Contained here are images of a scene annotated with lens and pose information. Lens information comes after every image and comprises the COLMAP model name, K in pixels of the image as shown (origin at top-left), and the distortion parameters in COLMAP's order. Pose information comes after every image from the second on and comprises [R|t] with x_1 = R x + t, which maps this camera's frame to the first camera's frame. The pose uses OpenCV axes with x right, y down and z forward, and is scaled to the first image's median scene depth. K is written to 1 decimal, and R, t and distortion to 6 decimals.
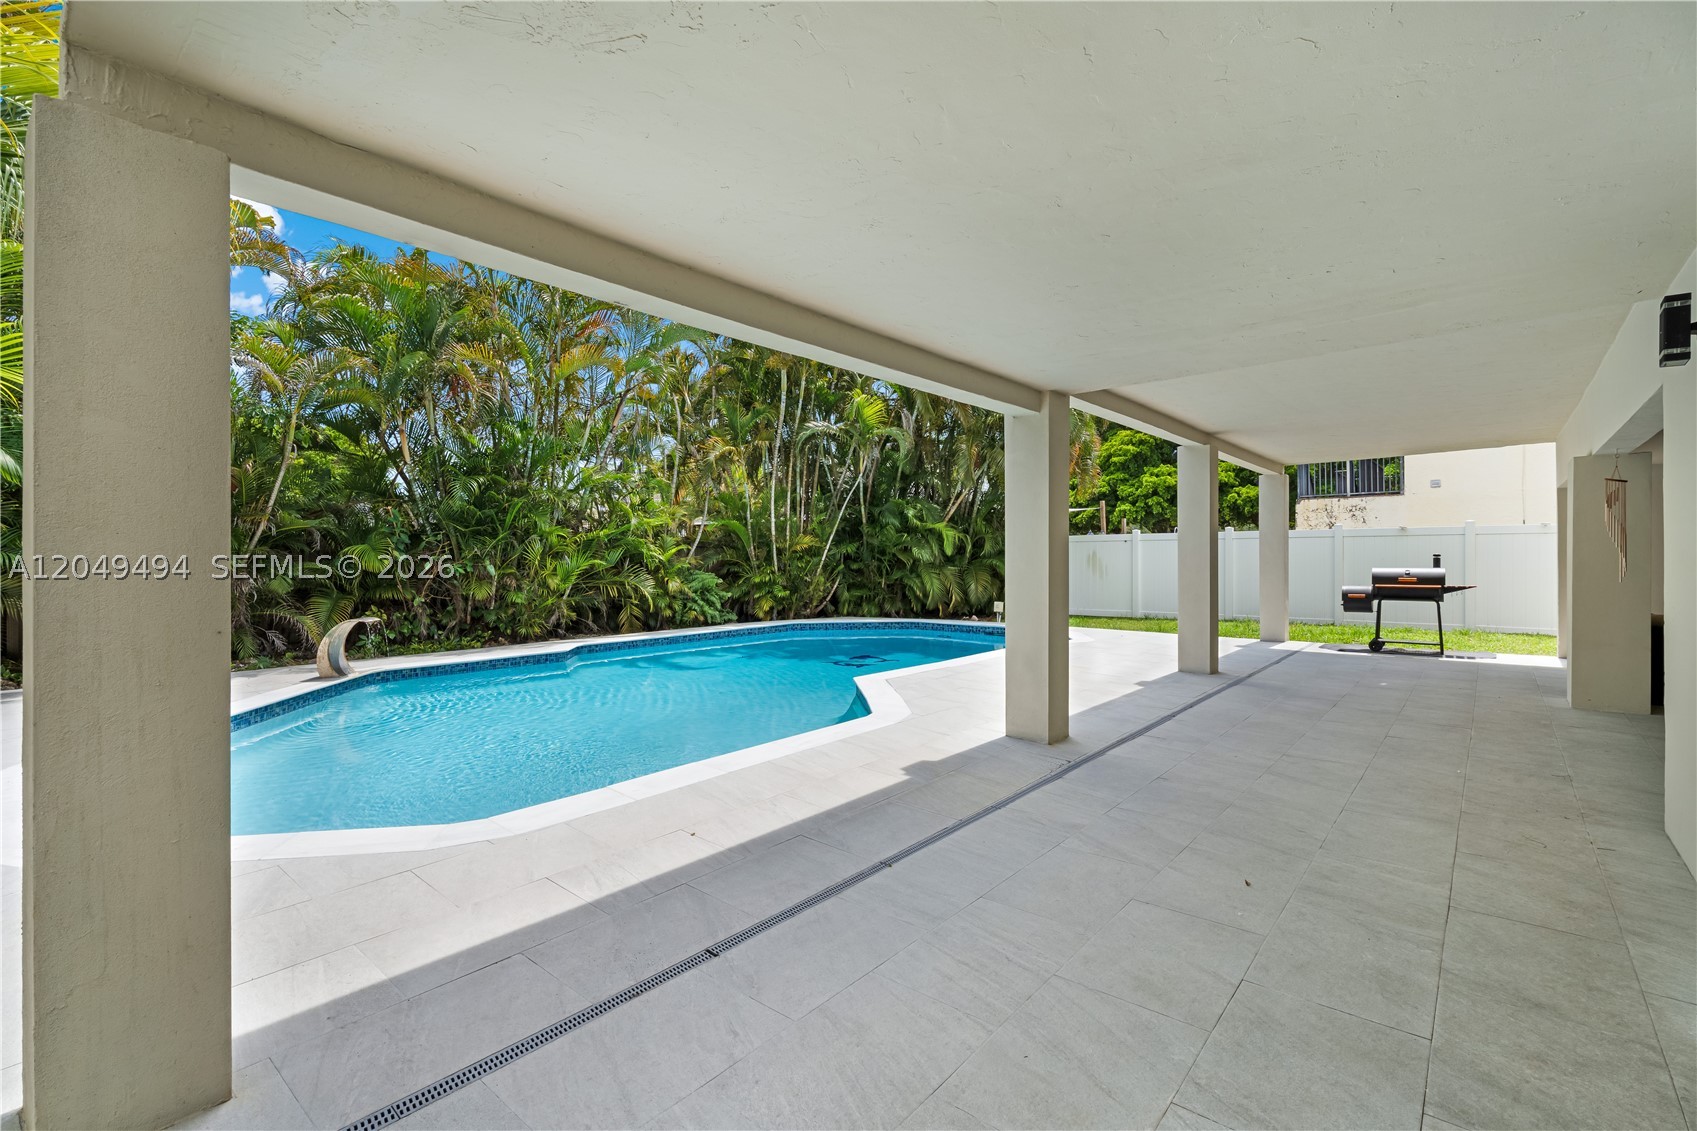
lens RADIAL K [[751.6, 0, 848.9], [0, 751.6, 562.5], [0, 0, 1]] dist [0.003768, -0.001259]
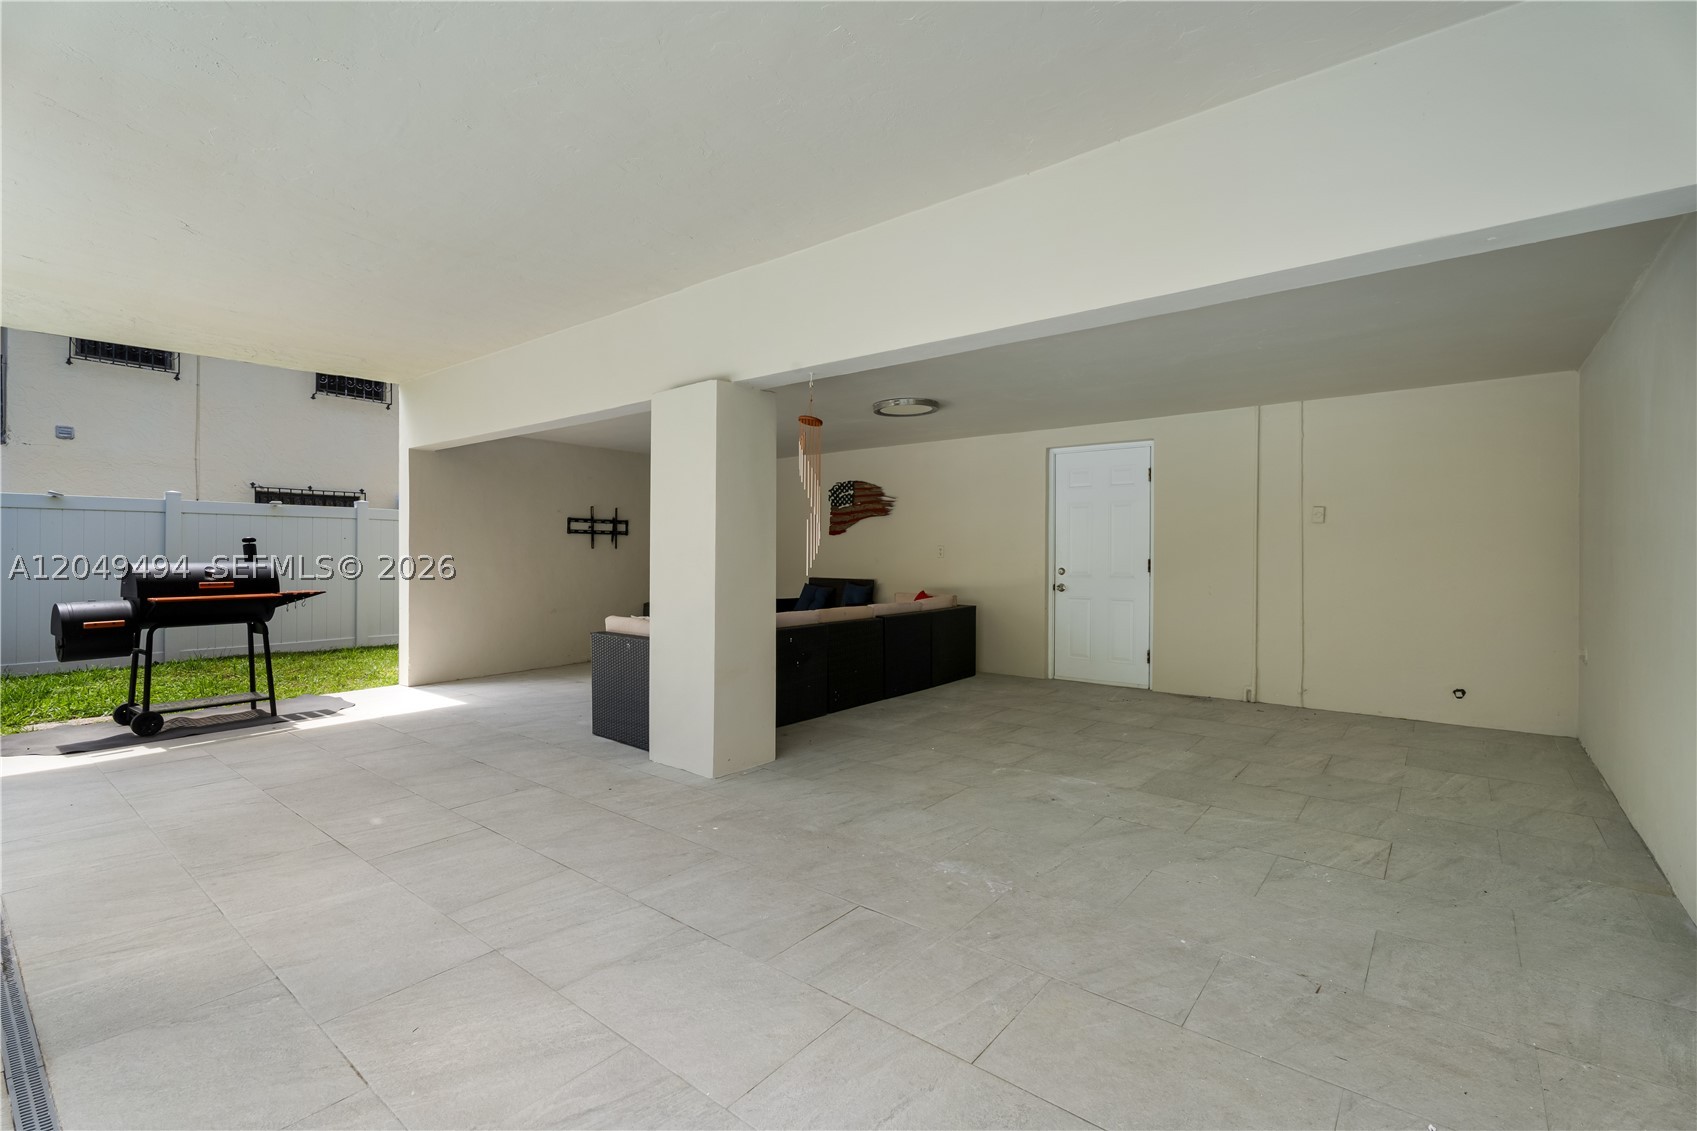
lens RADIAL K [[751.6, 0, 848.9], [0, 751.6, 557.9], [0, 0, 1]] dist [0.003768, -0.001259]
pose [[-0.030413, -0.009984, 0.999488, 0.205084], [0.001560, 0.999948, 0.010036, -0.000367], [-0.999536, 0.001864, -0.030396, 0.571685]]
